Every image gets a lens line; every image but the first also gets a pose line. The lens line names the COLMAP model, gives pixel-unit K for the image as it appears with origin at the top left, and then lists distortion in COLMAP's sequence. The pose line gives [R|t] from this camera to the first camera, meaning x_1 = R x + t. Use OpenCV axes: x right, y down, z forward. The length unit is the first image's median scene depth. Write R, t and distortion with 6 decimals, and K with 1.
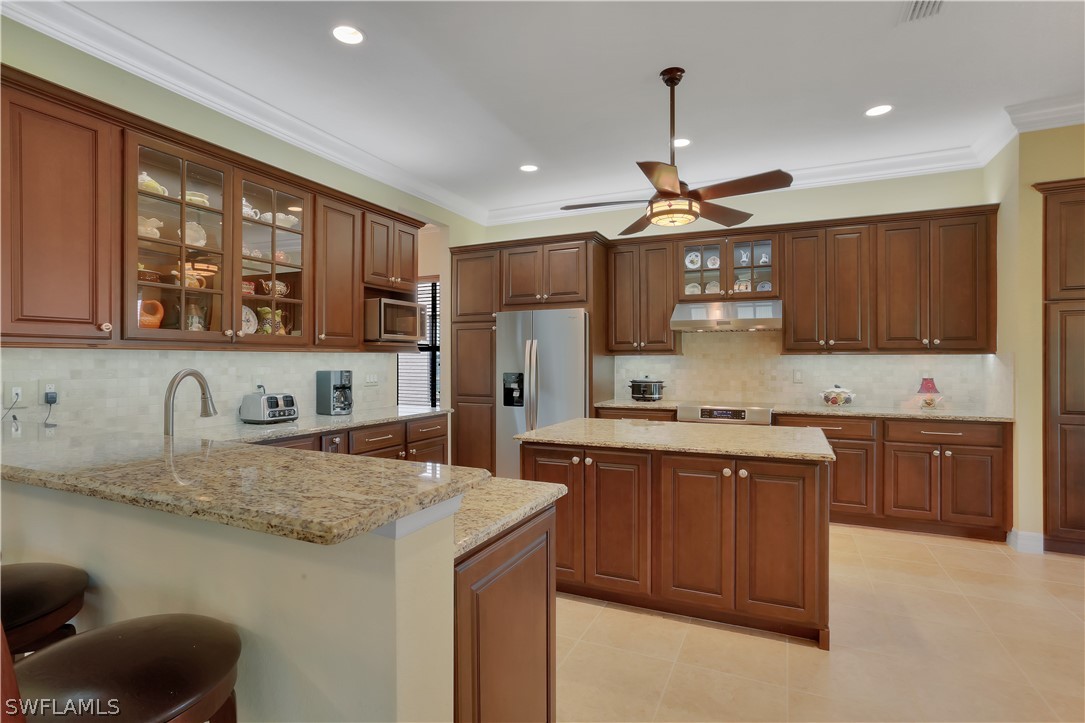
lens RADIAL K [[527.4, 0, 540.0], [0, 527.4, 359.9], [0, 0, 1]] dist [-0.052680, 0.030306]
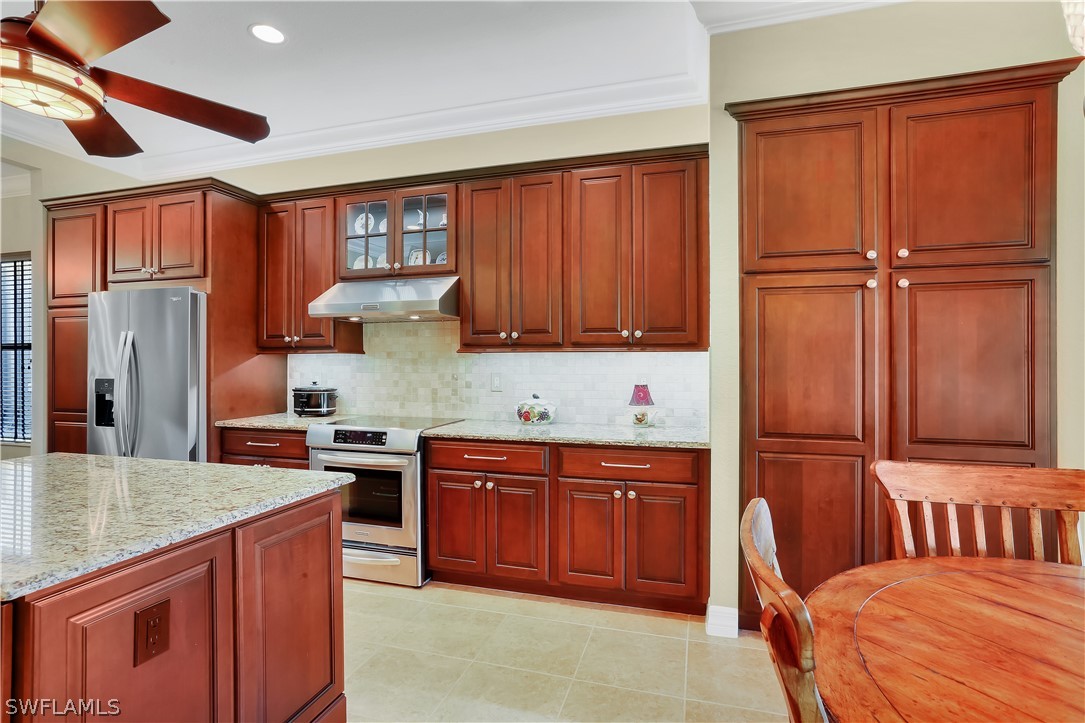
lens RADIAL K [[527.4, 0, 540.0], [0, 527.4, 359.9], [0, 0, 1]] dist [-0.052680, 0.030306]
pose [[0.989180, 0.000872, 0.146706, 0.470515], [-0.000167, 0.999988, -0.004820, 0.003699], [-0.146709, 0.004743, 0.989168, 0.267719]]
